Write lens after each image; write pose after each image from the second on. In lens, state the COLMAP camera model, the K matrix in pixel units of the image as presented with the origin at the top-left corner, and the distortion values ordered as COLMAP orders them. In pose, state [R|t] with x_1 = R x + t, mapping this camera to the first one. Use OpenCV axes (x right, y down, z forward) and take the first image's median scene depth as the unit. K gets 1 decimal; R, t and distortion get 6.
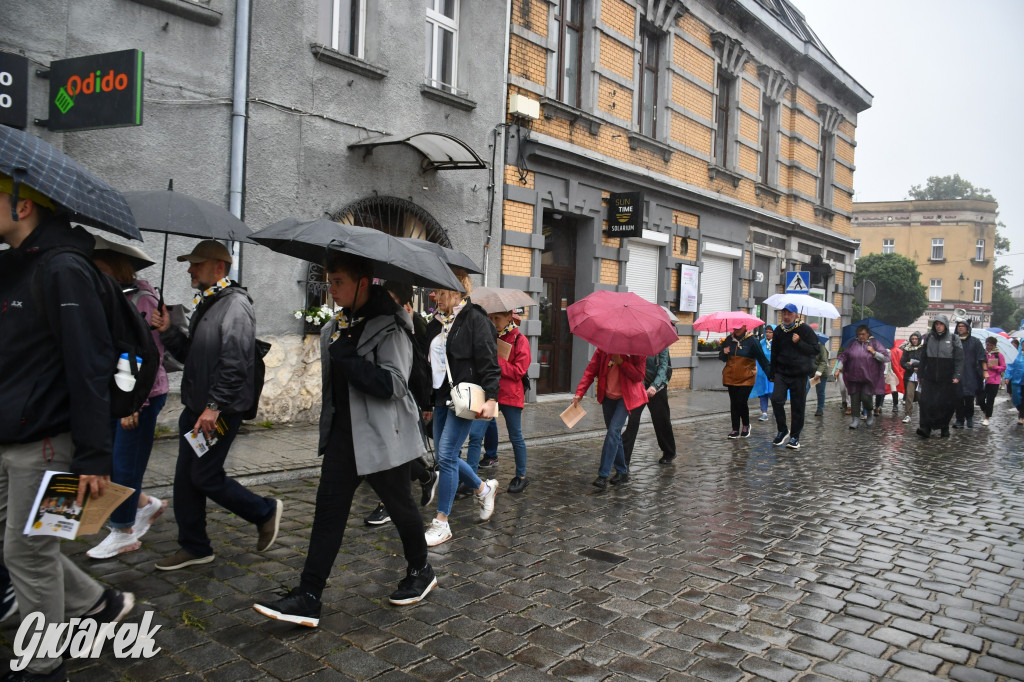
lens RADIAL K [[749.0, 0, 535.4], [0, 749.0, 326.4], [0, 0, 1]] dist [-0.016999, -0.016839]
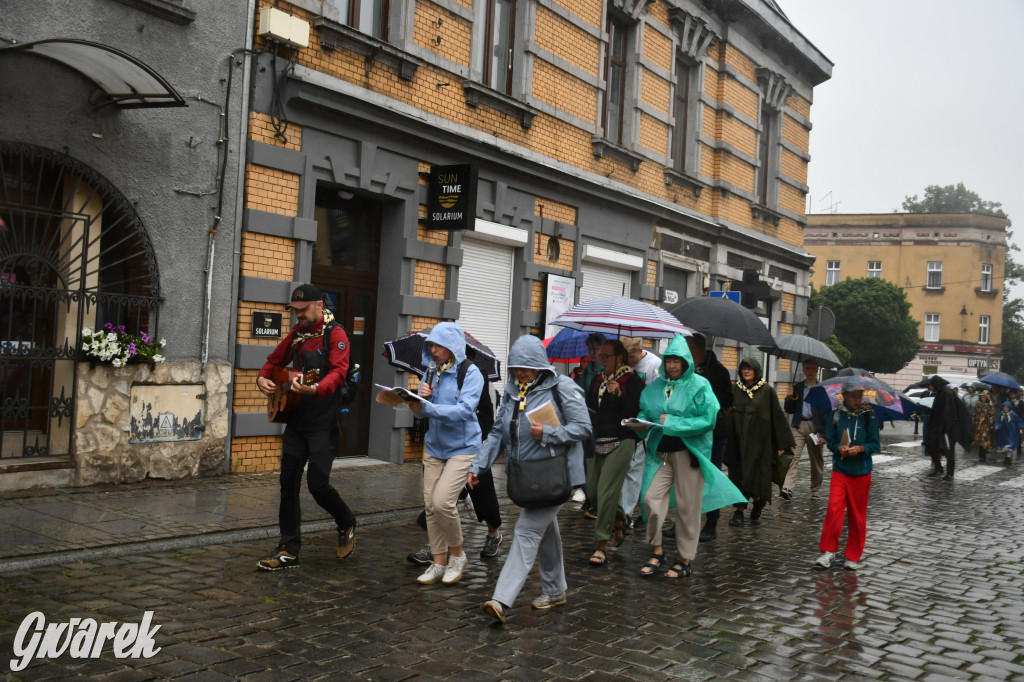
lens RADIAL K [[975.5, 0, 521.6], [0, 975.5, 328.7], [0, 0, 1]] dist [-0.016429, 0.000000]
pose [[0.995936, 0.016572, 0.088529, 0.086121], [-0.012972, 0.999071, -0.041087, 0.006036], [-0.089128, 0.039772, 0.995226, 0.086303]]
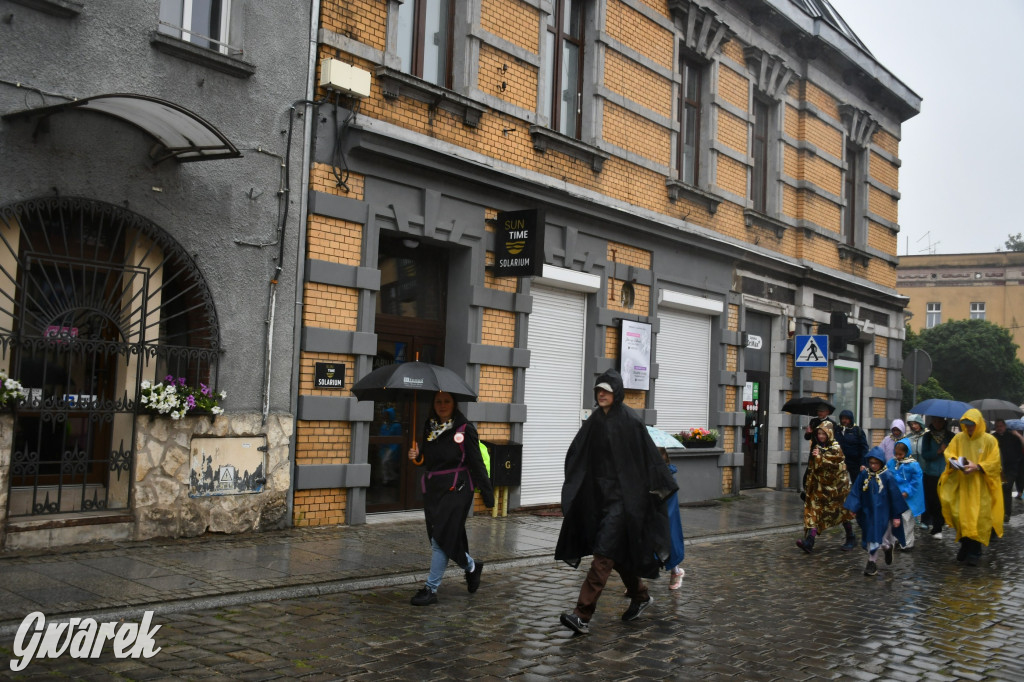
lens RADIAL K [[975.5, 0, 522.0], [0, 975.5, 332.6], [0, 0, 1]] dist [-0.016429, 0.000000]
pose [[0.999985, 0.002700, -0.004664, 0.102731], [-0.003097, 0.996180, -0.087264, 0.006453], [0.004410, 0.087278, 0.996174, 0.104417]]
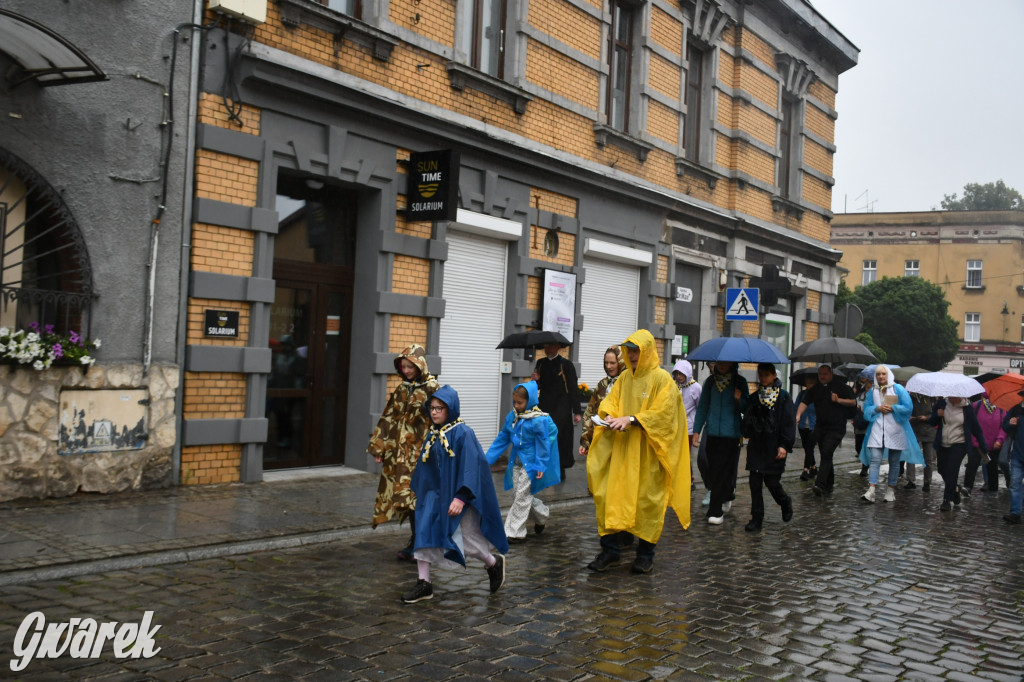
lens RADIAL K [[975.5, 0, 521.6], [0, 975.5, 328.5], [0, 0, 1]] dist [-0.016429, 0.000000]
pose [[0.998592, 0.008645, 0.052335, 0.124163], [-0.006284, 0.998962, -0.045108, 0.007488], [-0.052671, 0.044716, 0.997610, 0.138201]]
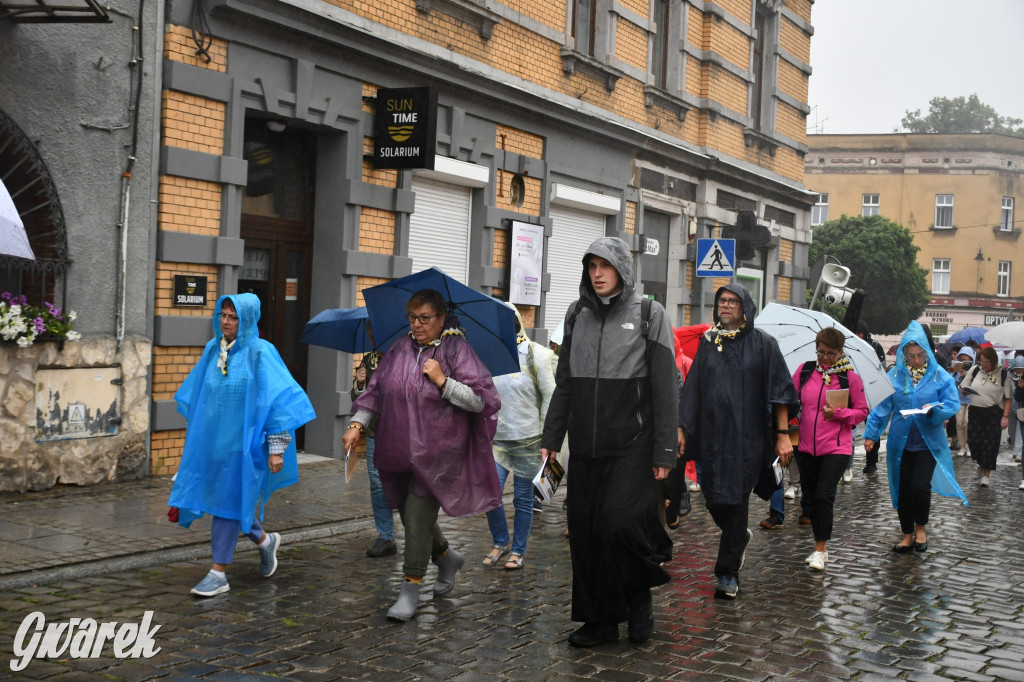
lens RADIAL K [[1262.5, 0, 527.1], [0, 1262.5, 320.1], [0, 0, 1]] dist [-0.007582, 0.000000]
pose [[0.984751, 0.002514, 0.173950, 0.038230], [-0.000625, 0.999940, -0.010910, 0.002169], [-0.173967, 0.010635, 0.984694, 0.054478]]
